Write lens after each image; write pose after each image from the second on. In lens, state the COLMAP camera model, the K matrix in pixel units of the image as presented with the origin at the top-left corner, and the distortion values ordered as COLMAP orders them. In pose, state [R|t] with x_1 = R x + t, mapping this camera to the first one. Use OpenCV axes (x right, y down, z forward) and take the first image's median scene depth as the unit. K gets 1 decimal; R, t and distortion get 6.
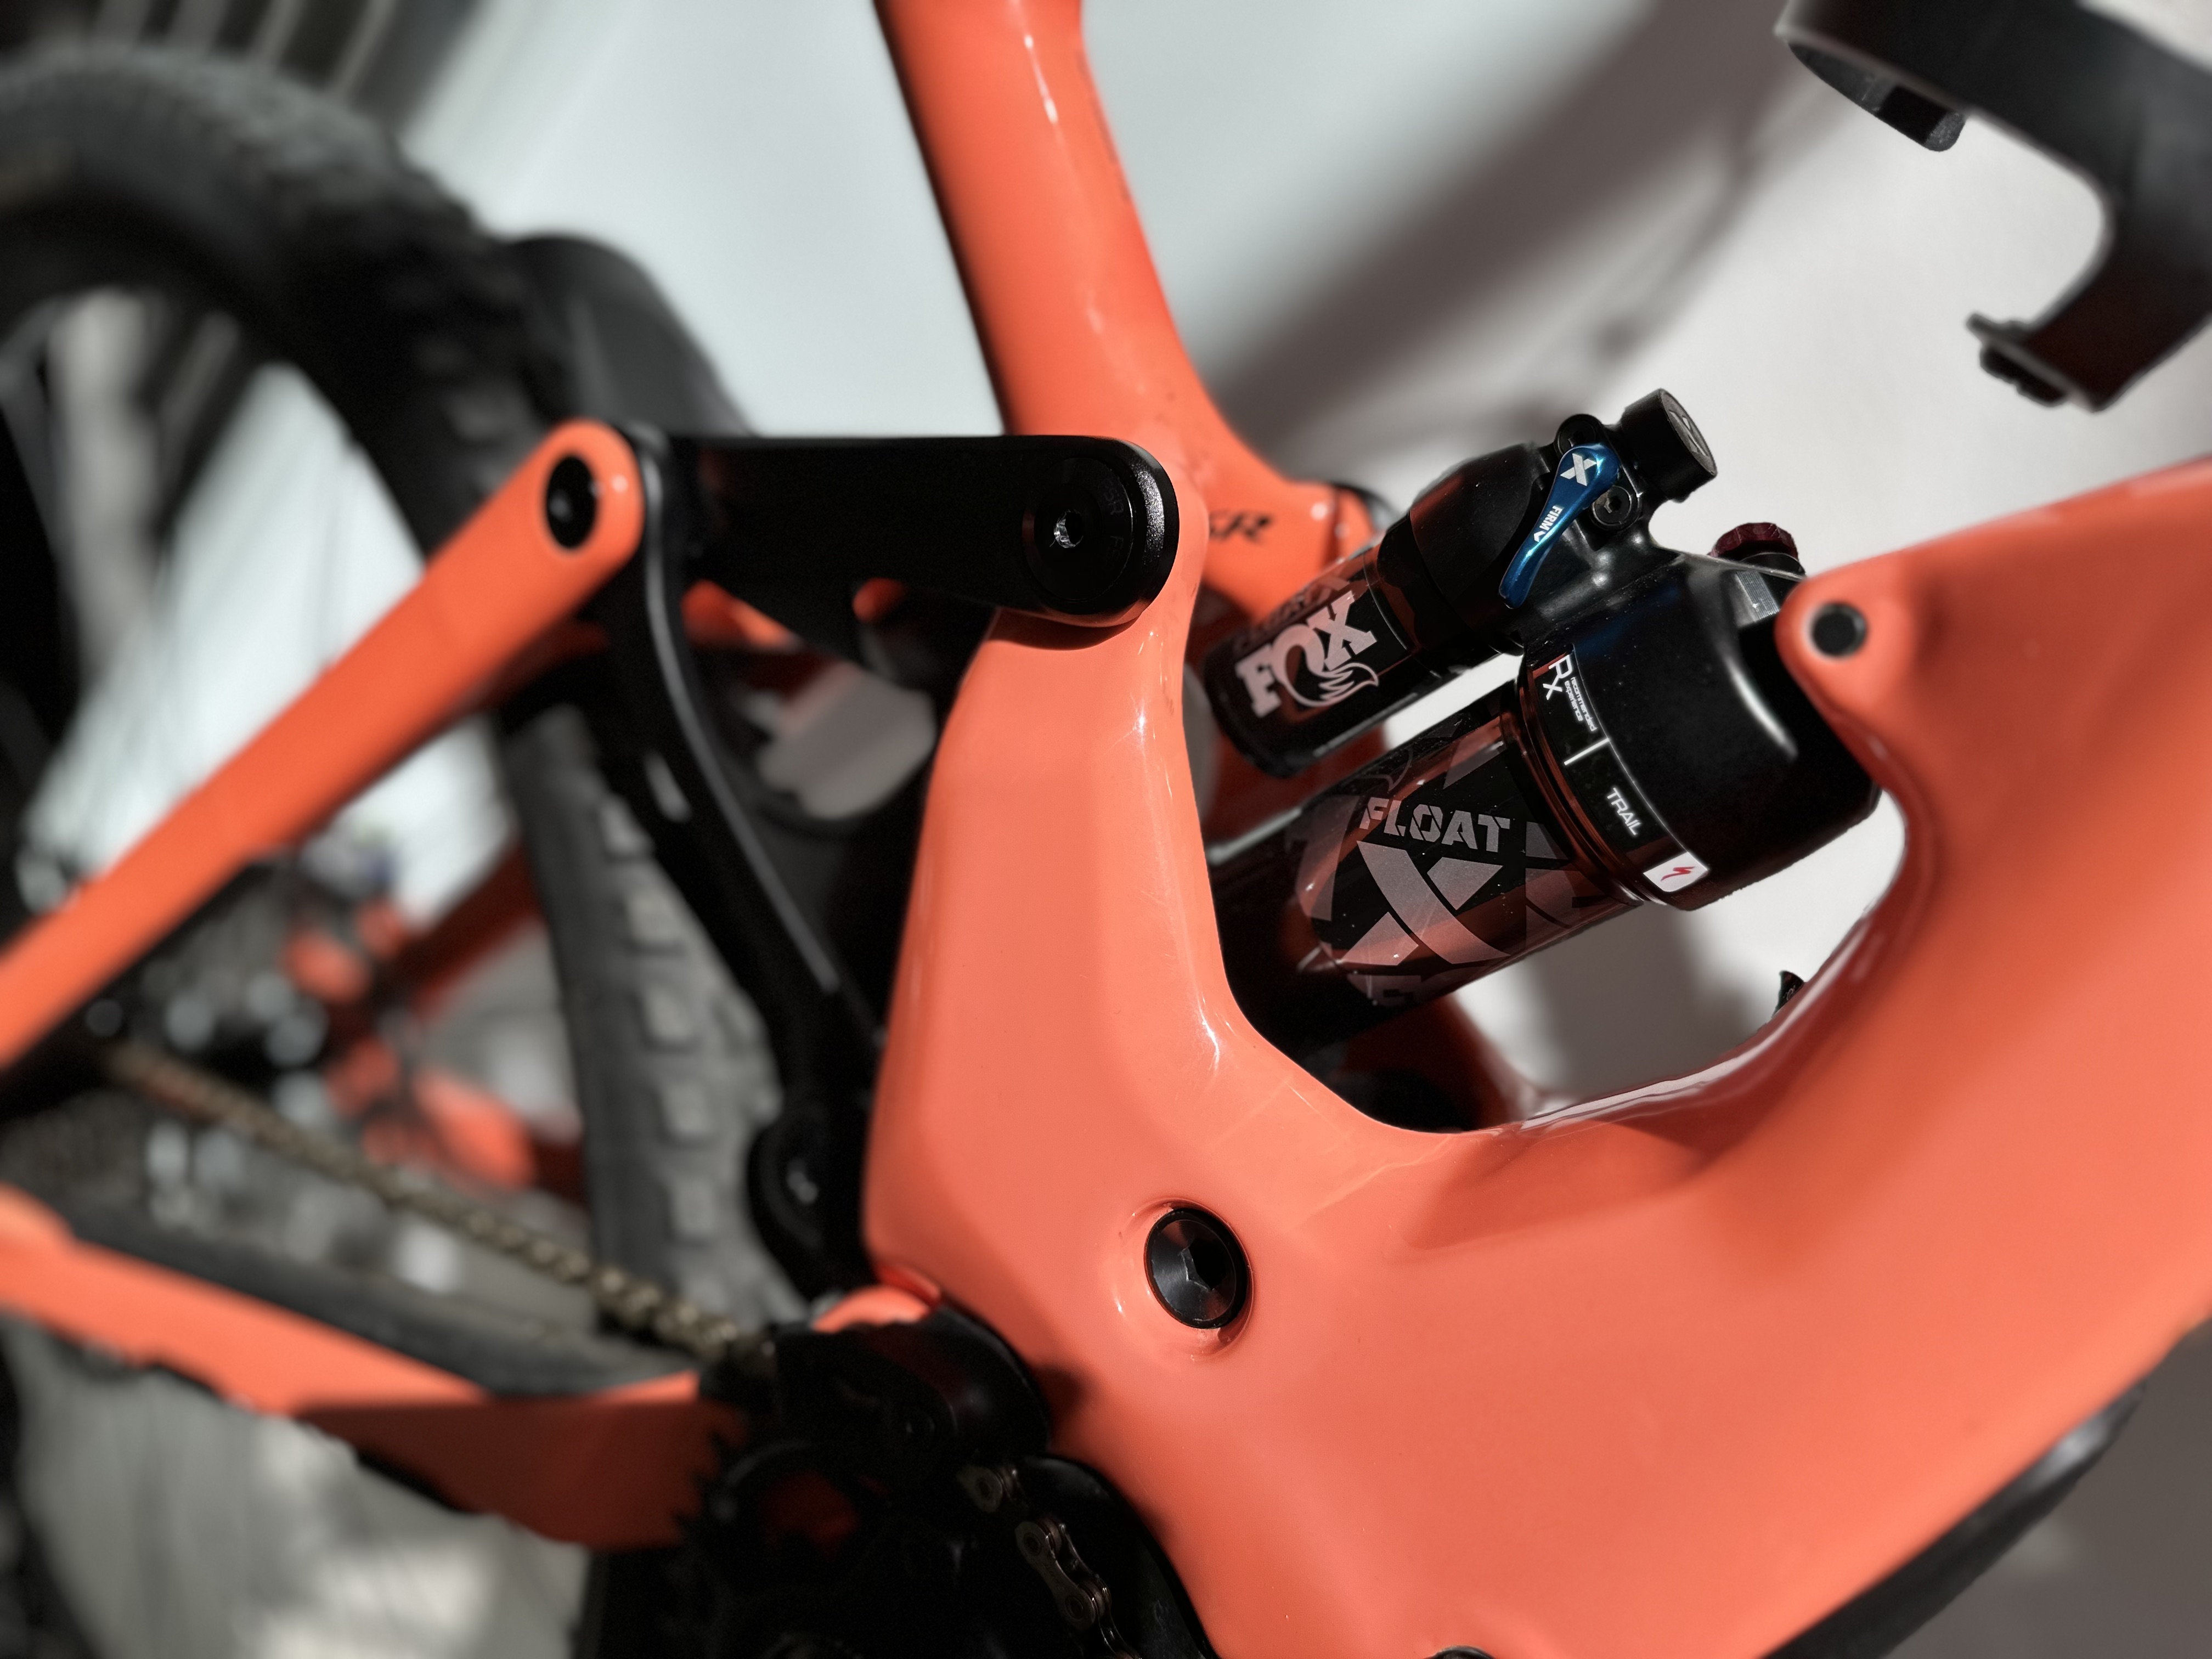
lens RADIAL K [[1550.6, 0, 1106.0], [0, 1550.6, 829.5], [0, 0, 1]] dist [0.002054, 0.000602]
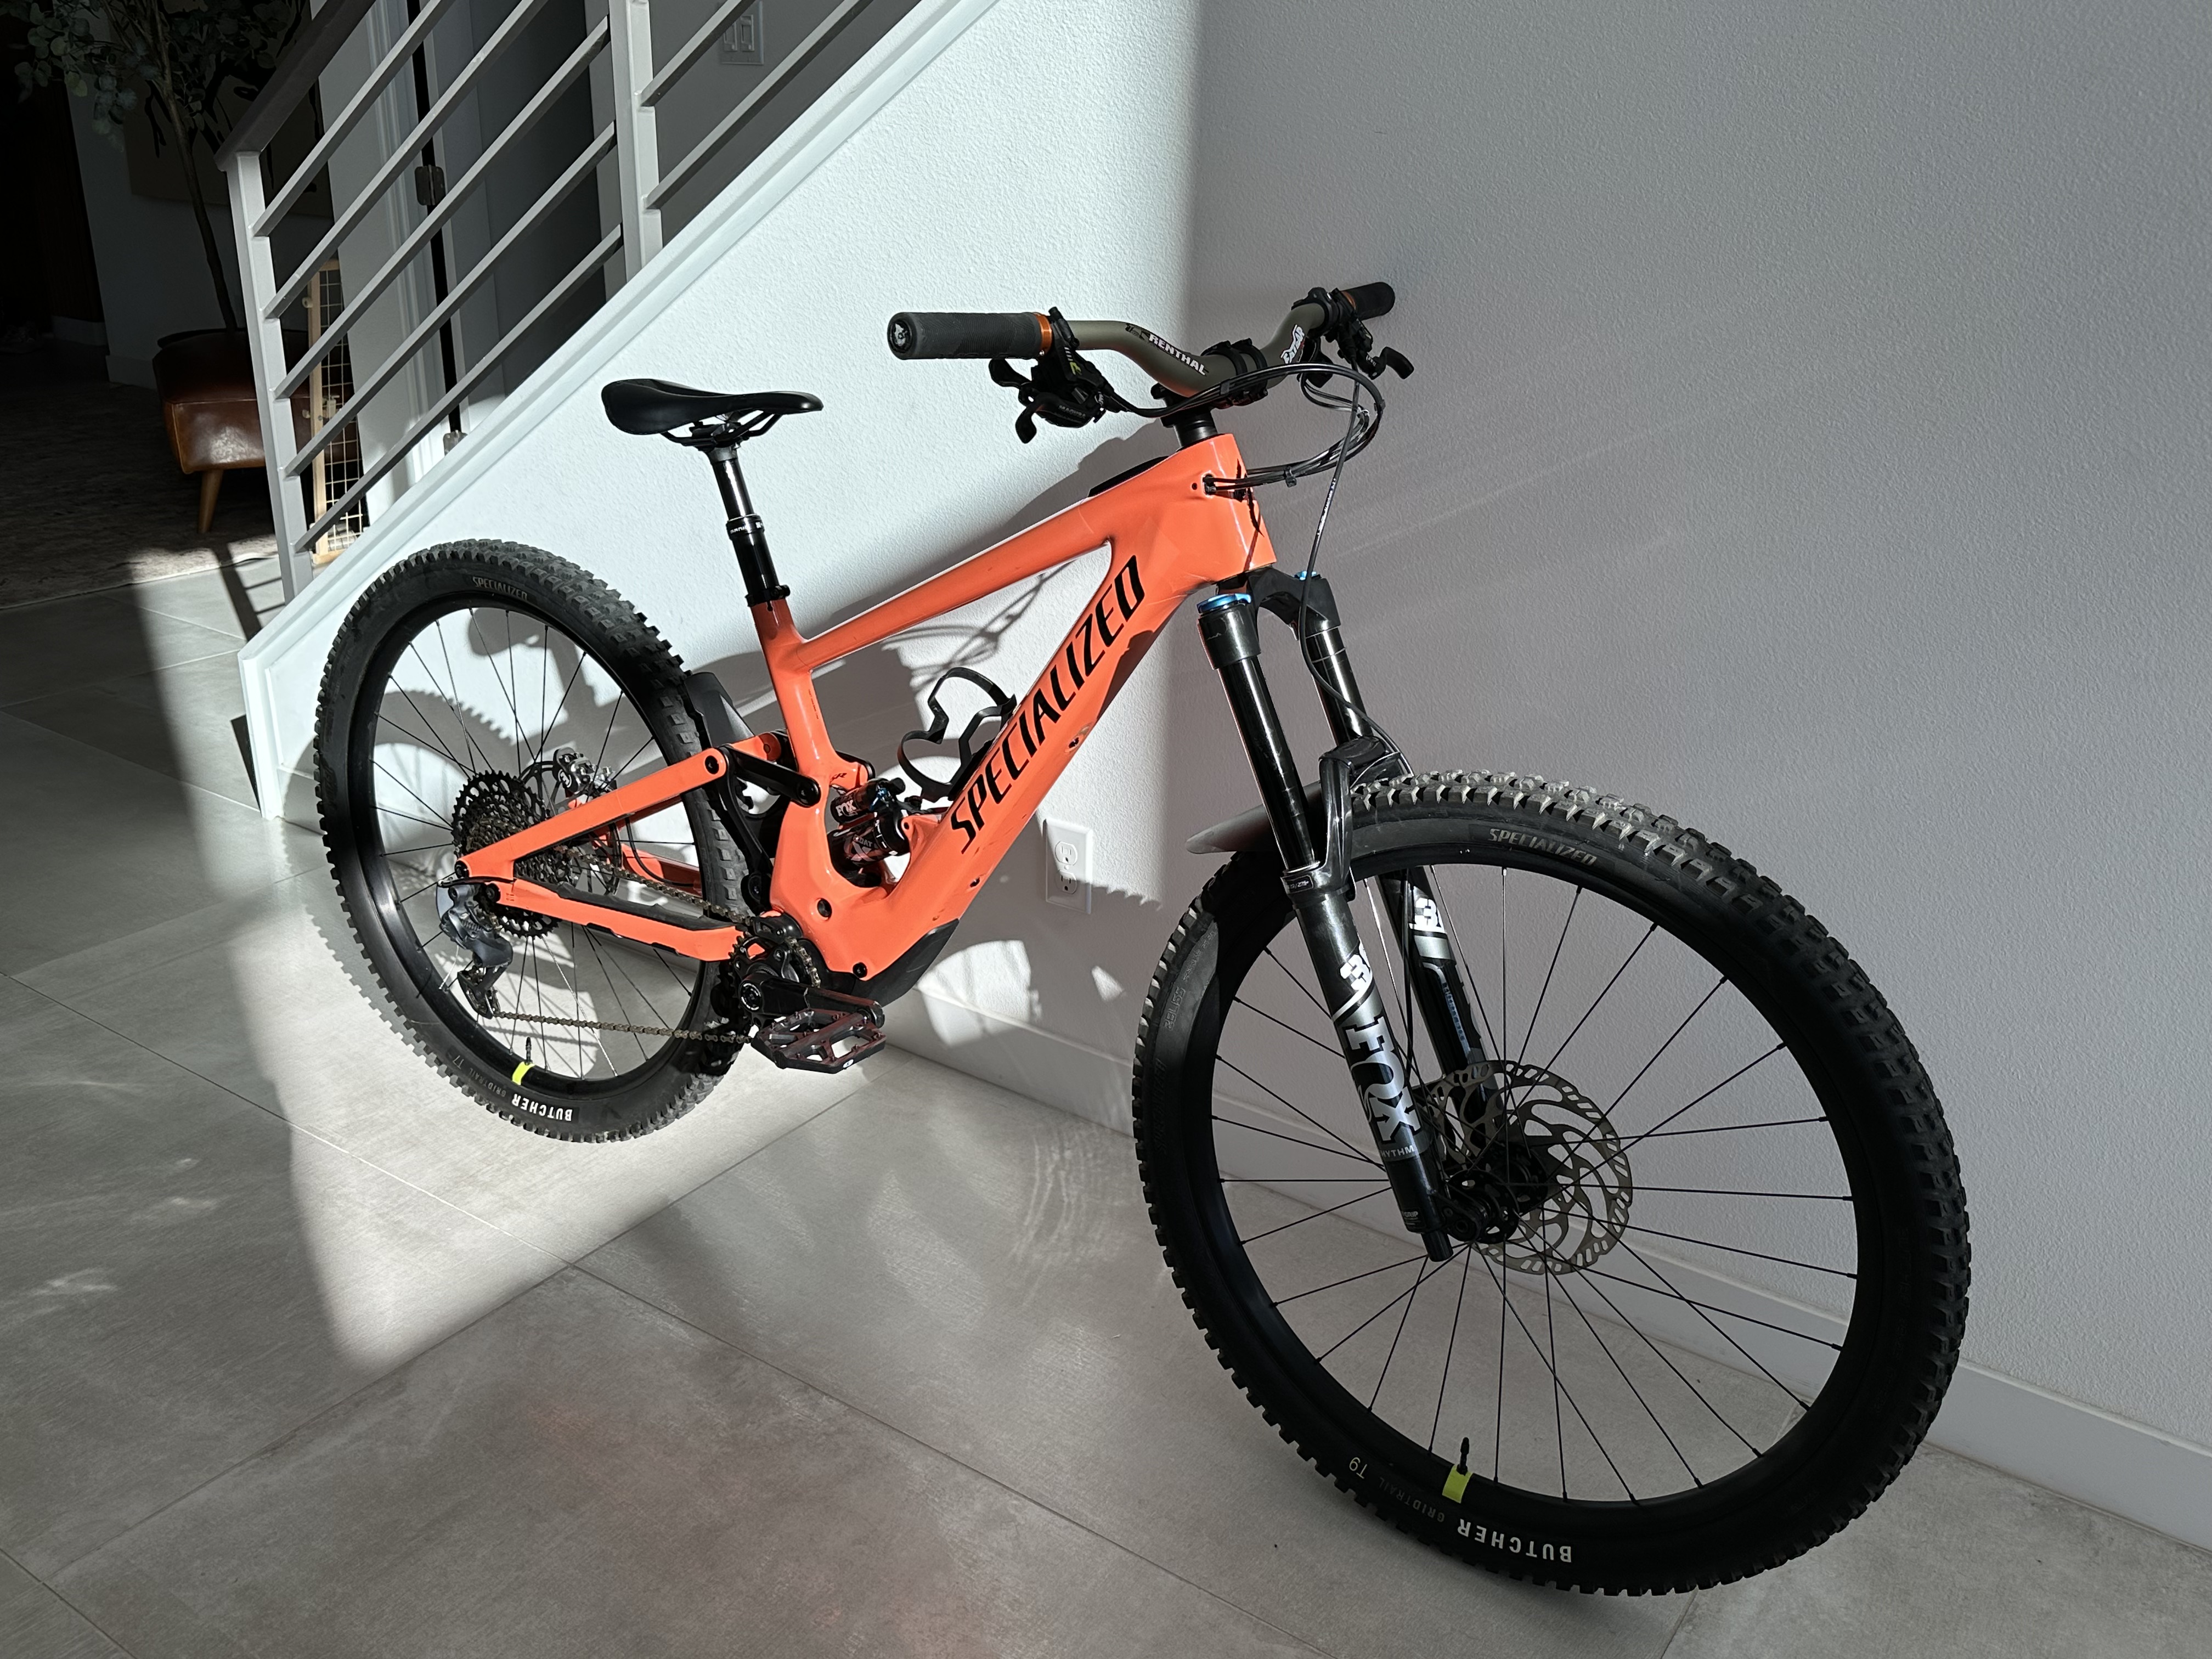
lens RADIAL K [[1974.2, 0, 1106.0], [0, 1974.2, 829.5], [0, 0, 1]] dist [0.004156, 0.001343]
pose [[0.998522, 0.025903, 0.047775, 0.668448], [-0.036415, 0.971463, 0.234380, -1.608049], [-0.040340, -0.235774, 0.970970, -5.571160]]
